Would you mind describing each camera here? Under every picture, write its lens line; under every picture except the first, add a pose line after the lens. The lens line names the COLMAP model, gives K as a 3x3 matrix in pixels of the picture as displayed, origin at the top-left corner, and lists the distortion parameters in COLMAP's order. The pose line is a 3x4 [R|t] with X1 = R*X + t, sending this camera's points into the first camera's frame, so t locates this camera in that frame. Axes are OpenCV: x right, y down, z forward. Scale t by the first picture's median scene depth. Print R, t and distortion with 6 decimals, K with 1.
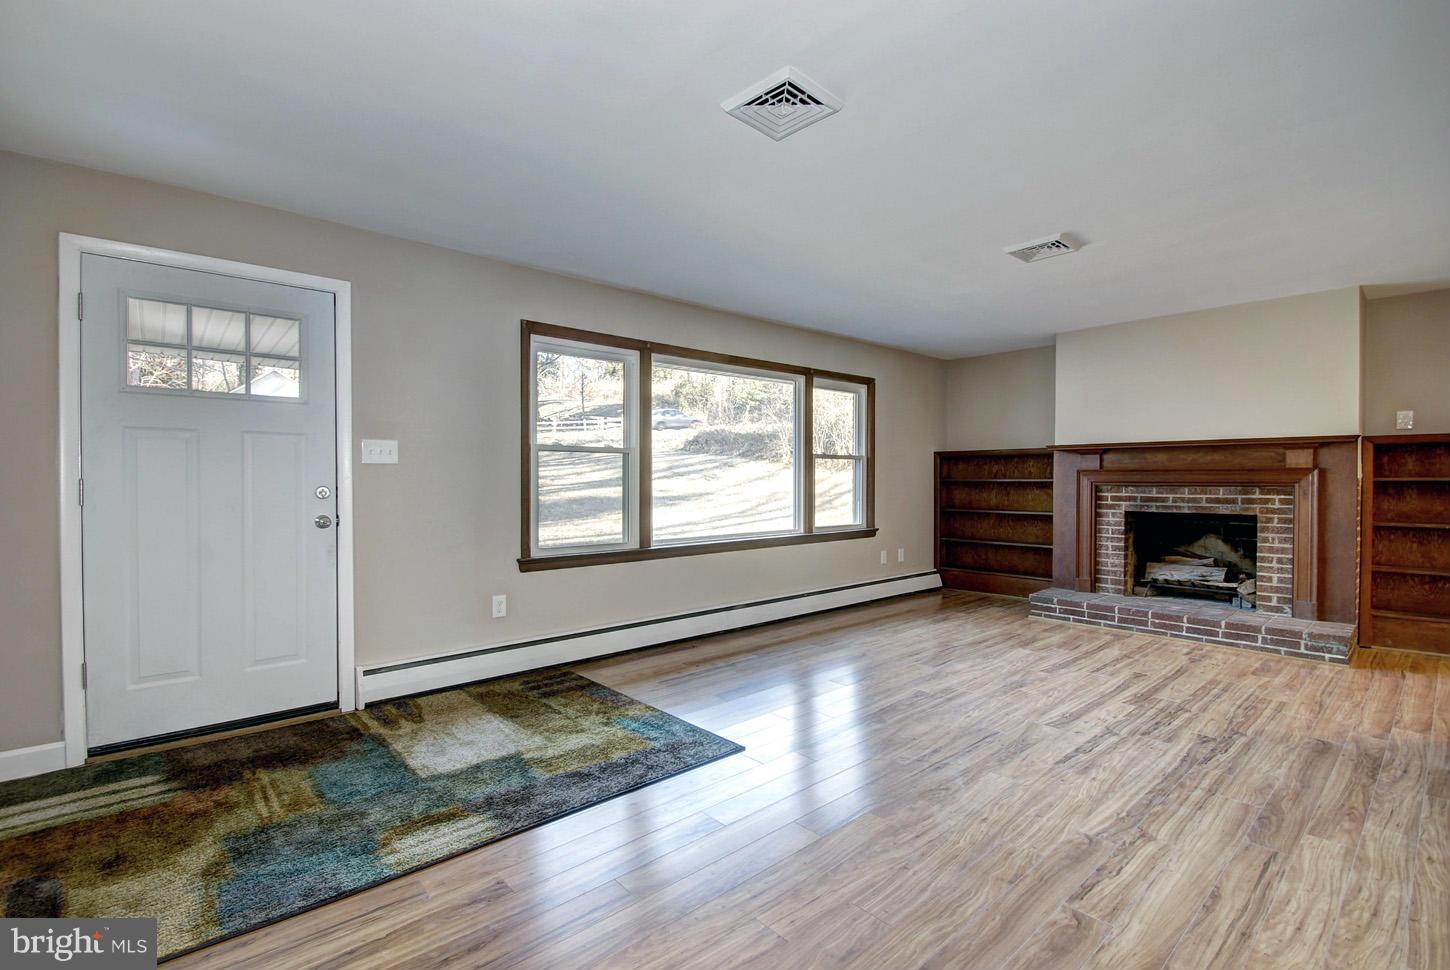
lens RADIAL K [[696.4, 0, 683.6], [0, 696.4, 484.9], [0, 0, 1]] dist [-0.013737, -0.000439]
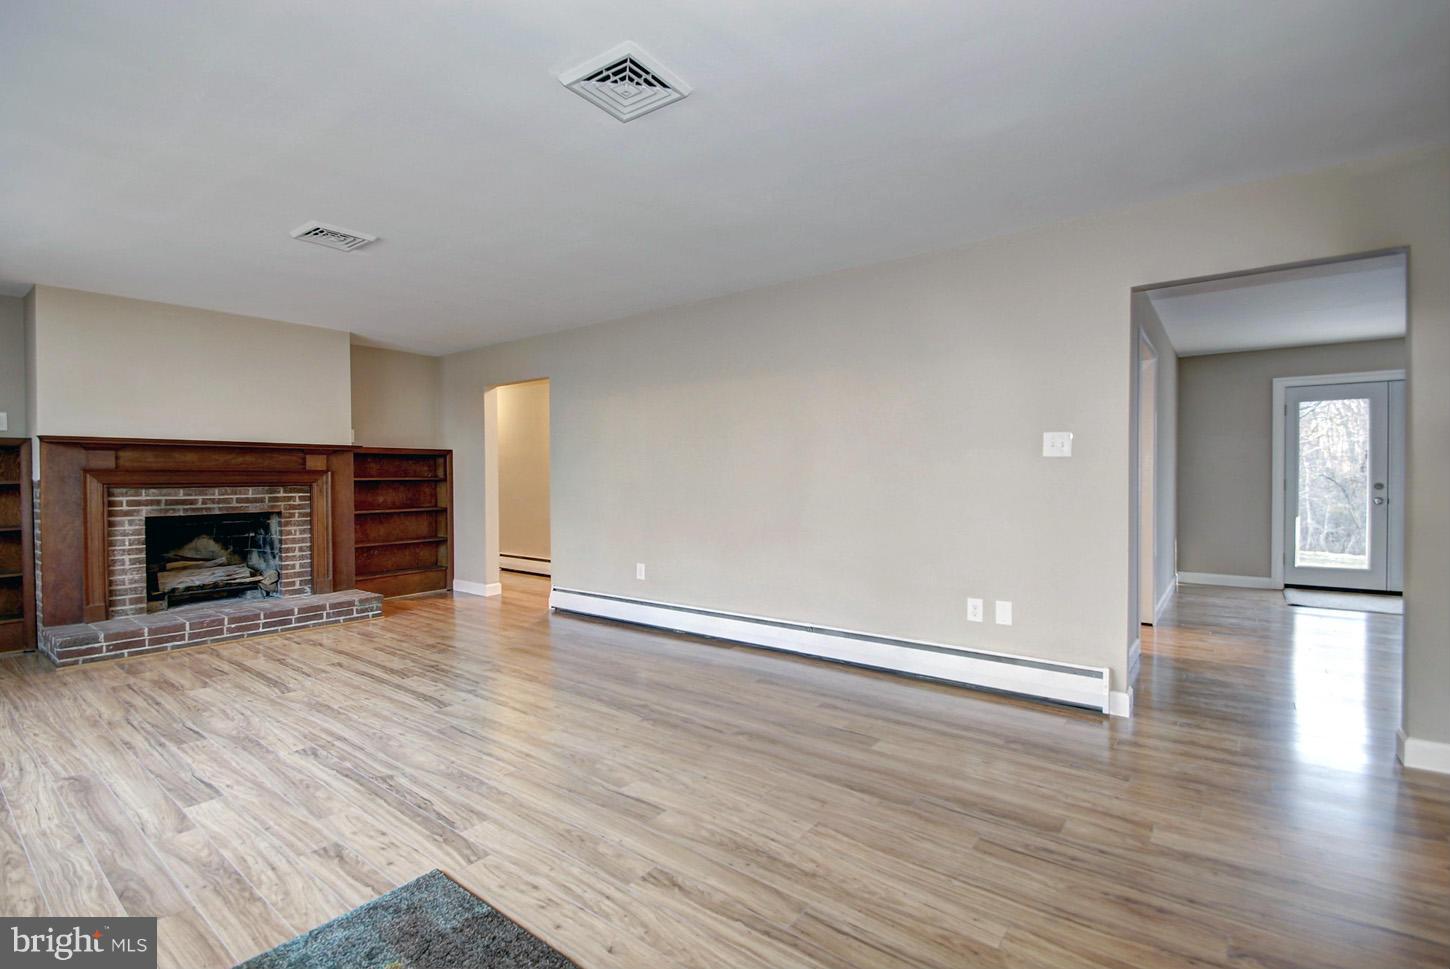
lens RADIAL K [[605.6, 0, 782.3], [0, 605.6, 483.3], [0, 0, 1]] dist [-0.015424, -0.000672]
pose [[-0.264623, -0.008699, 0.964313, -0.373111], [0.014434, 0.999812, 0.012980, -0.003760], [-0.964244, 0.017354, -0.264448, 0.537820]]
